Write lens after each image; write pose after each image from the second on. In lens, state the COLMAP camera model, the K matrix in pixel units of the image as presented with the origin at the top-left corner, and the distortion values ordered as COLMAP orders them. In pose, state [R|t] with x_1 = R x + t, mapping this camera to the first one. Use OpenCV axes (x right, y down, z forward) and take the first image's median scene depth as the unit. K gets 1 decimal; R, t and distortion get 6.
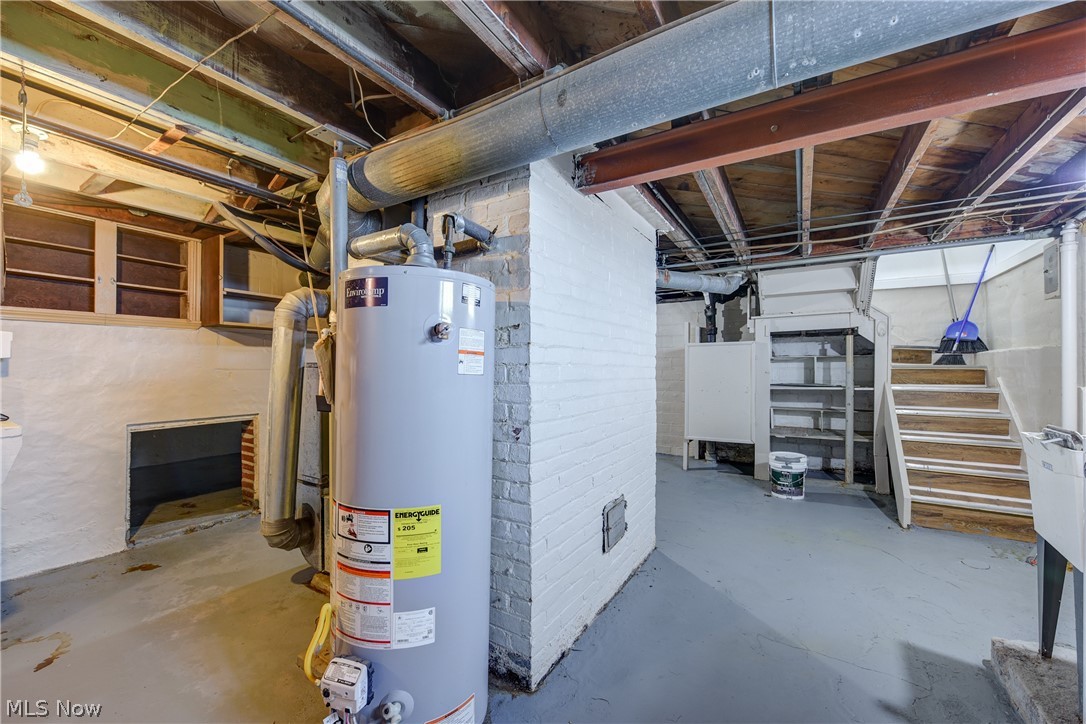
lens RADIAL K [[432.0, 0, 541.0], [0, 432.0, 368.7], [0, 0, 1]] dist [-0.001560, -0.001330]
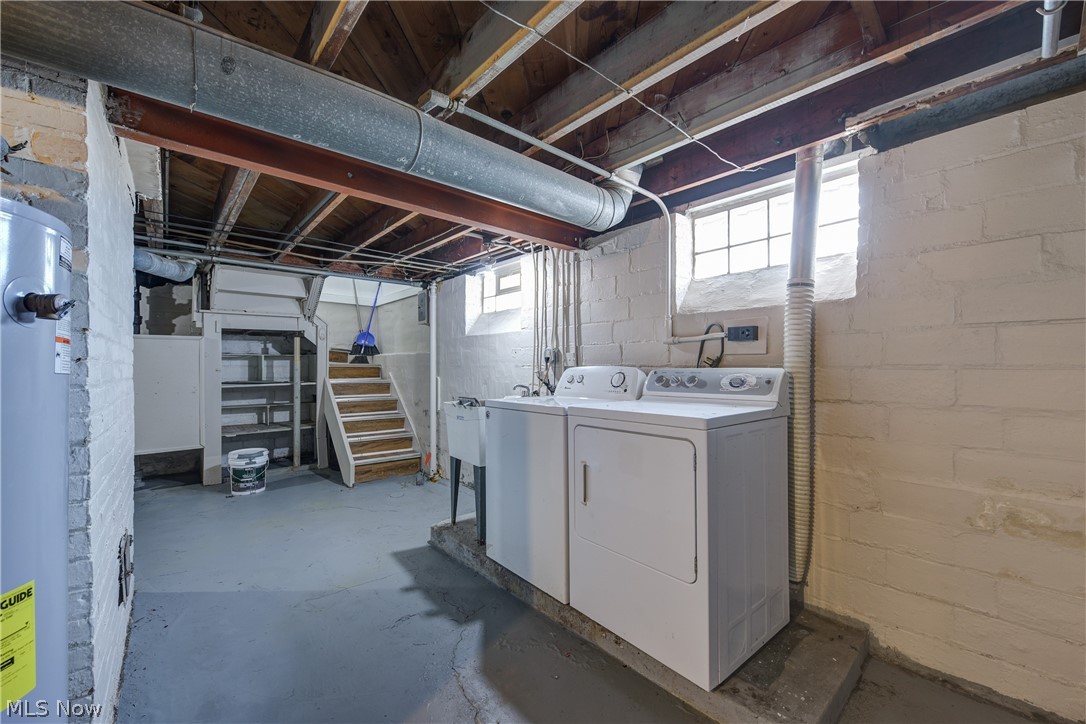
lens RADIAL K [[432.0, 0, 544.4], [0, 432.0, 367.3], [0, 0, 1]] dist [-0.001560, -0.001330]
pose [[0.299915, -0.001022, 0.953965, -0.196341], [-0.000039, 0.999999, 0.001084, 0.000985], [-0.953966, -0.000363, 0.299915, 0.031890]]
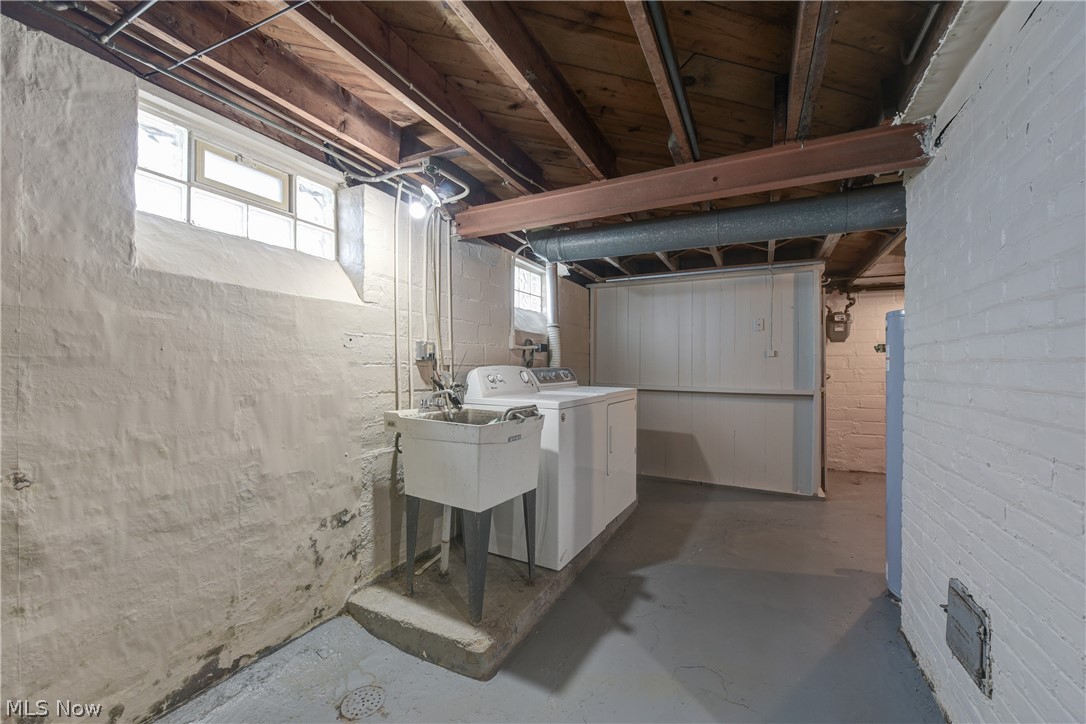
lens RADIAL K [[432.0, 0, 544.6], [0, 432.0, 362.1], [0, 0, 1]] dist [-0.001560, -0.001330]
pose [[-0.997112, -0.007329, -0.075587, 0.451860], [-0.006416, 0.999904, -0.012313, 0.002600], [0.075669, -0.011792, -0.997063, 0.891156]]
